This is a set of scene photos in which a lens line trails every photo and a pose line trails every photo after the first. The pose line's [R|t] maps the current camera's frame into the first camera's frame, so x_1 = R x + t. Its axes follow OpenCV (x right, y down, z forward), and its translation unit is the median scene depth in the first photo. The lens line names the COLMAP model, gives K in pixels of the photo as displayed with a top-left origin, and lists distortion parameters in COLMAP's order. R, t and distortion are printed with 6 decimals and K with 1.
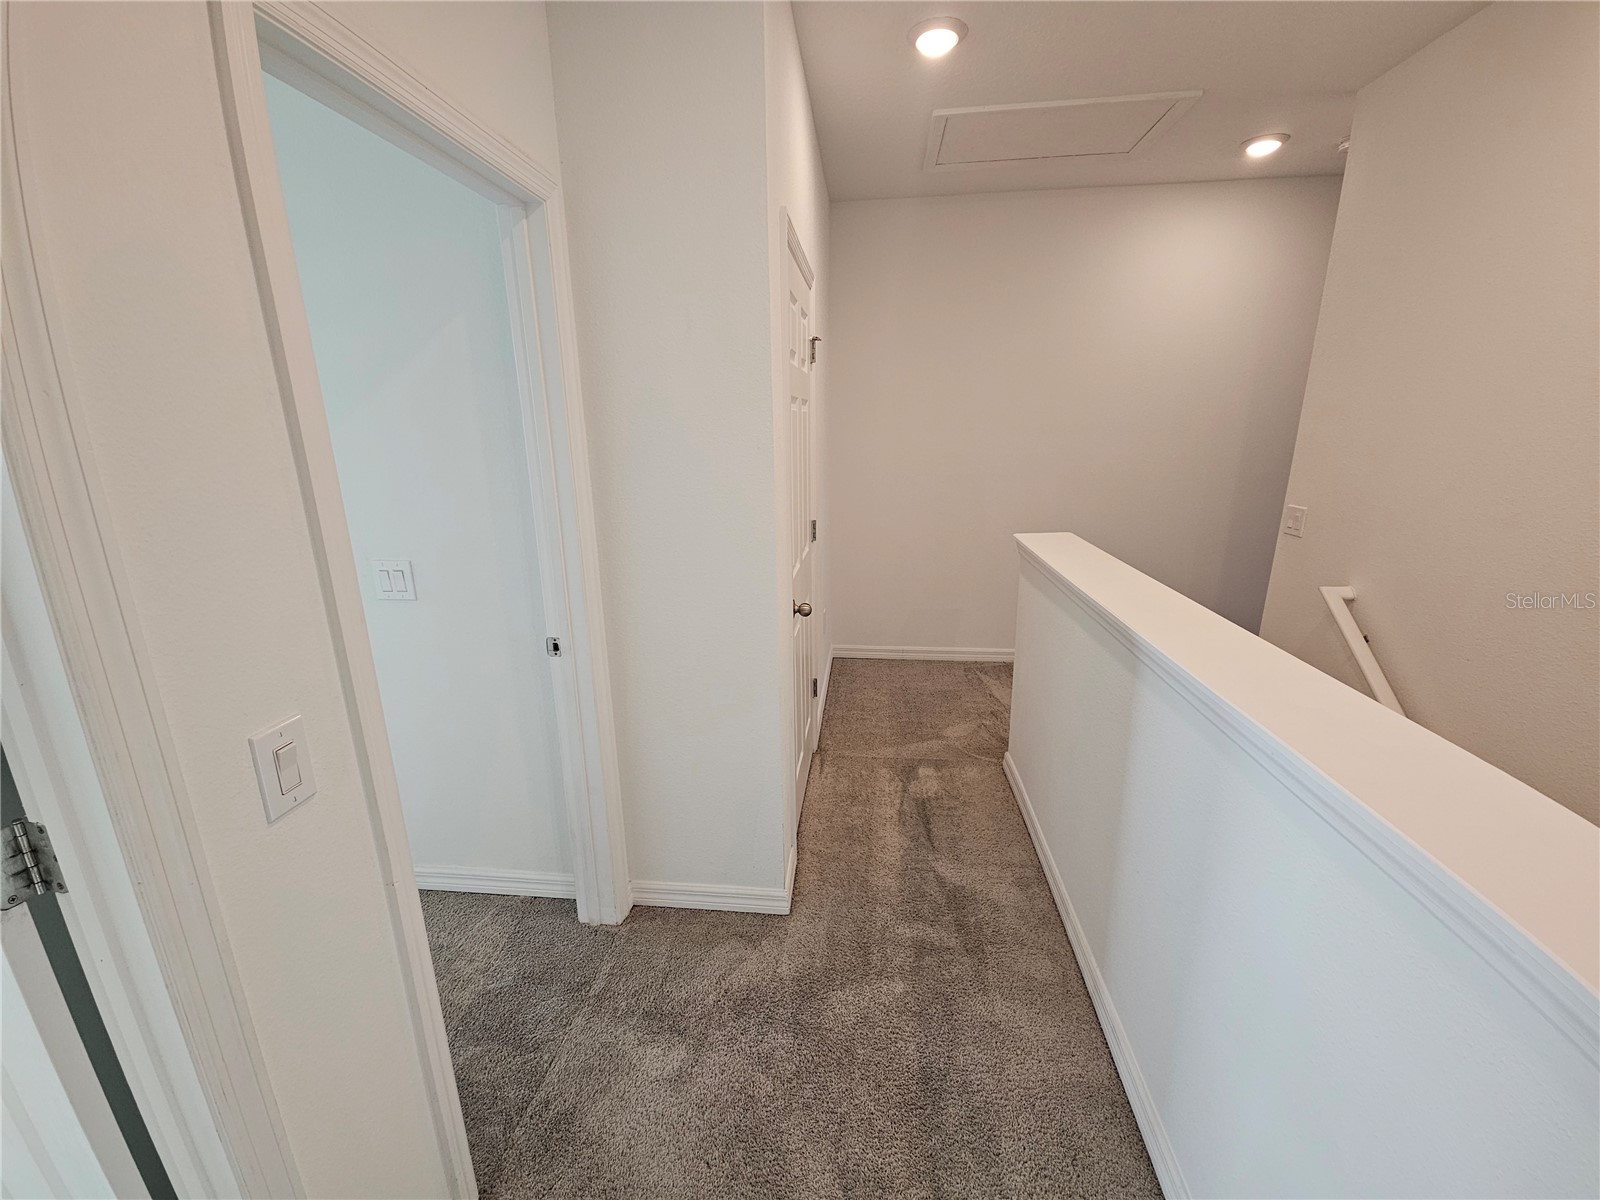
lens RADIAL K [[653.7, 0, 797.4], [0, 653.7, 600.0], [0, 0, 1]] dist [0.002669, -0.002691]
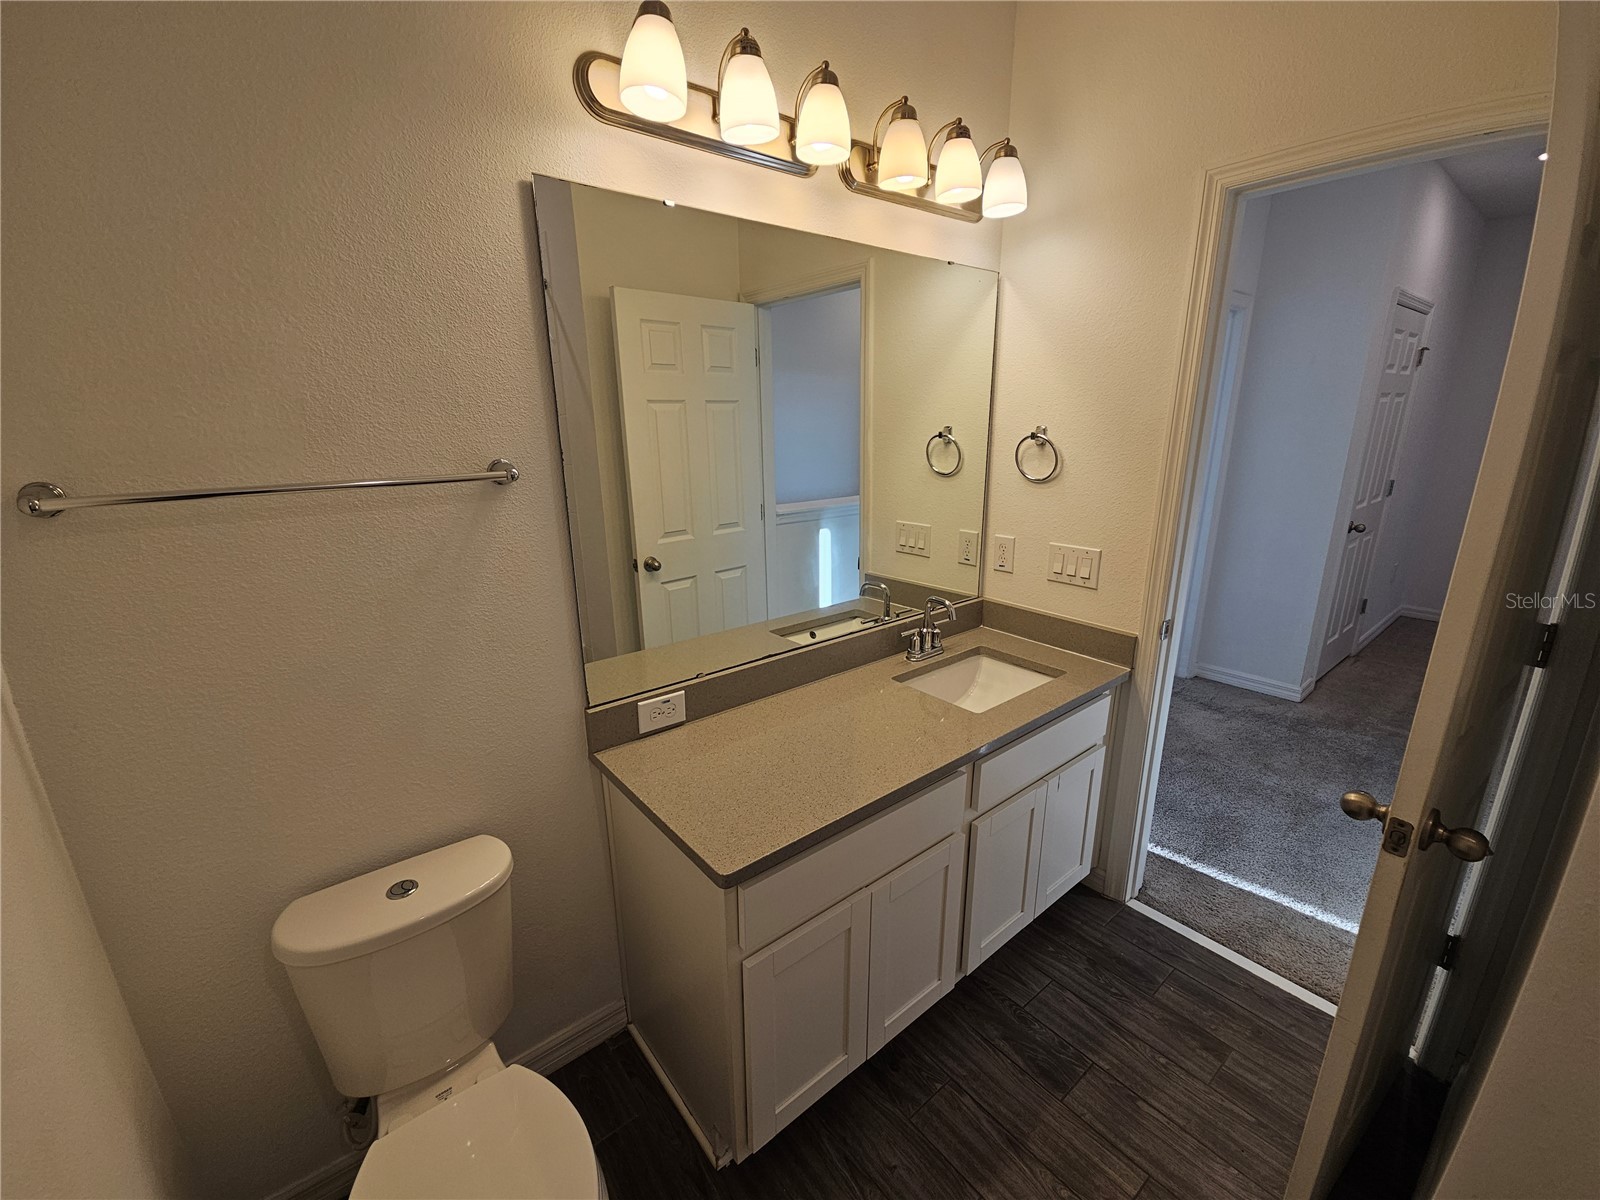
lens RADIAL K [[653.7, 0, 798.6], [0, 653.7, 599.7], [0, 0, 1]] dist [0.002669, -0.002691]
pose [[0.701404, 0.187297, -0.687715, 0.179891], [-0.175522, 0.980532, 0.088029, 0.284550], [0.690814, 0.058965, 0.720624, -1.075043]]
